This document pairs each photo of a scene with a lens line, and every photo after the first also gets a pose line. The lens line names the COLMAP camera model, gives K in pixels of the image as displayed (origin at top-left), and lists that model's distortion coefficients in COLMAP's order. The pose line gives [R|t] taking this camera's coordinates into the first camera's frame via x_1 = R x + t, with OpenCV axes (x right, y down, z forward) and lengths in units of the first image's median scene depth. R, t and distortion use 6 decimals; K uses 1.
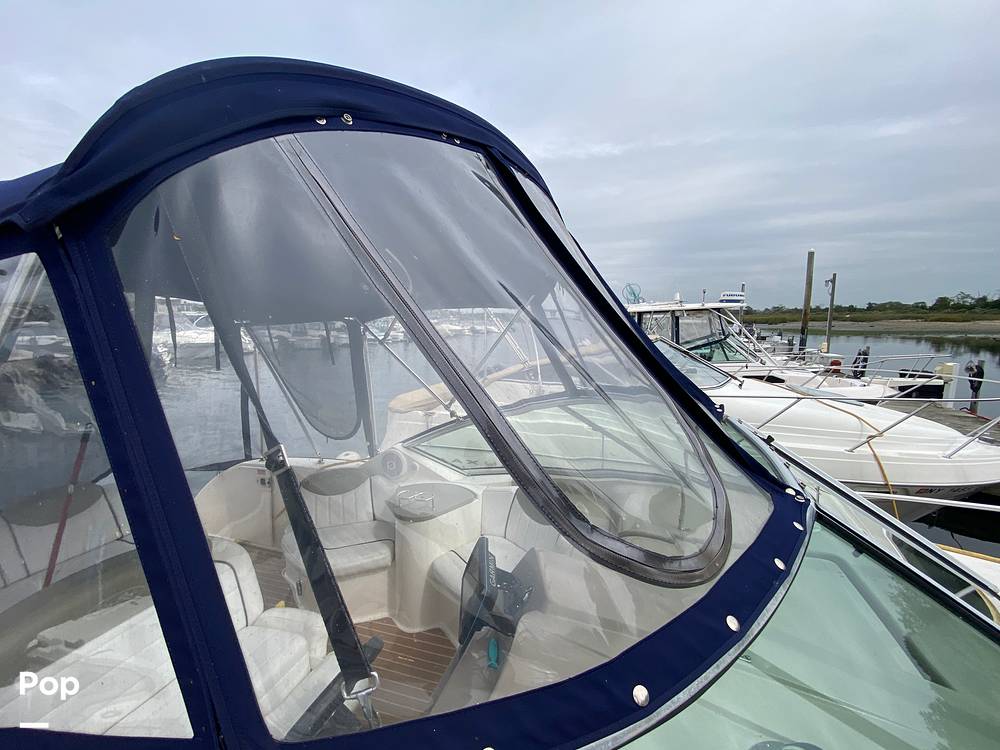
lens RADIAL K [[394.0, 0, 497.7], [0, 394.0, 379.4], [0, 0, 1]] dist [0.020727, -0.018969]
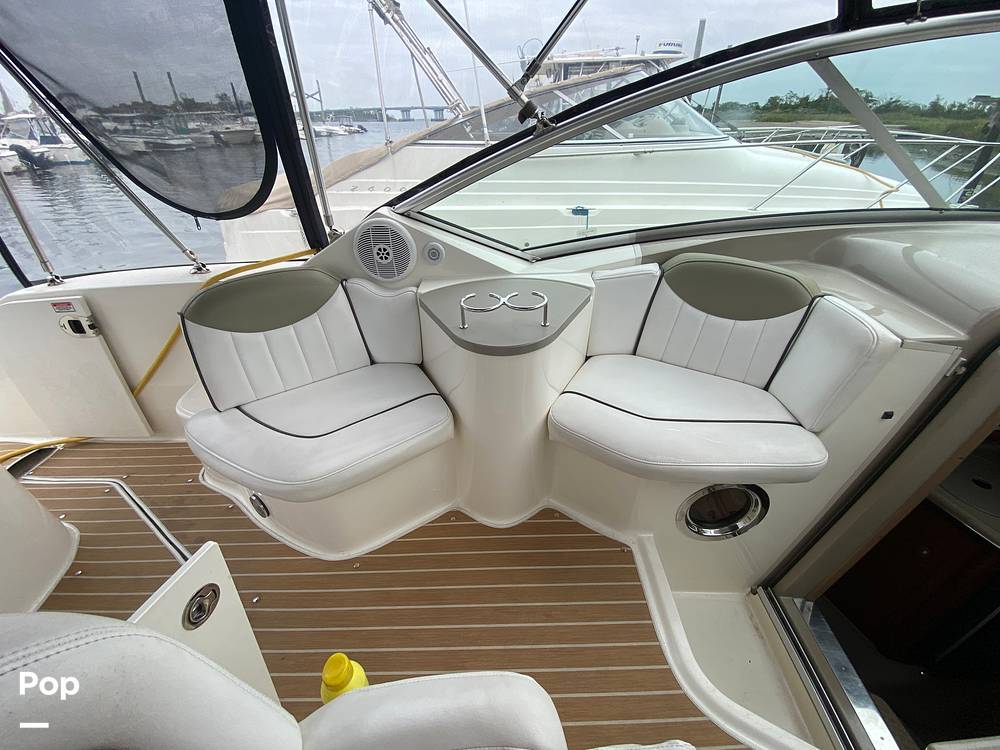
lens RADIAL K [[394.0, 0, 497.7], [0, 394.0, 379.4], [0, 0, 1]] dist [0.020727, -0.018969]
pose [[0.950747, -0.164764, 0.262552, -0.279325], [0.037308, 0.901696, 0.430758, 0.149192], [-0.307716, -0.399746, 0.863431, 0.465426]]
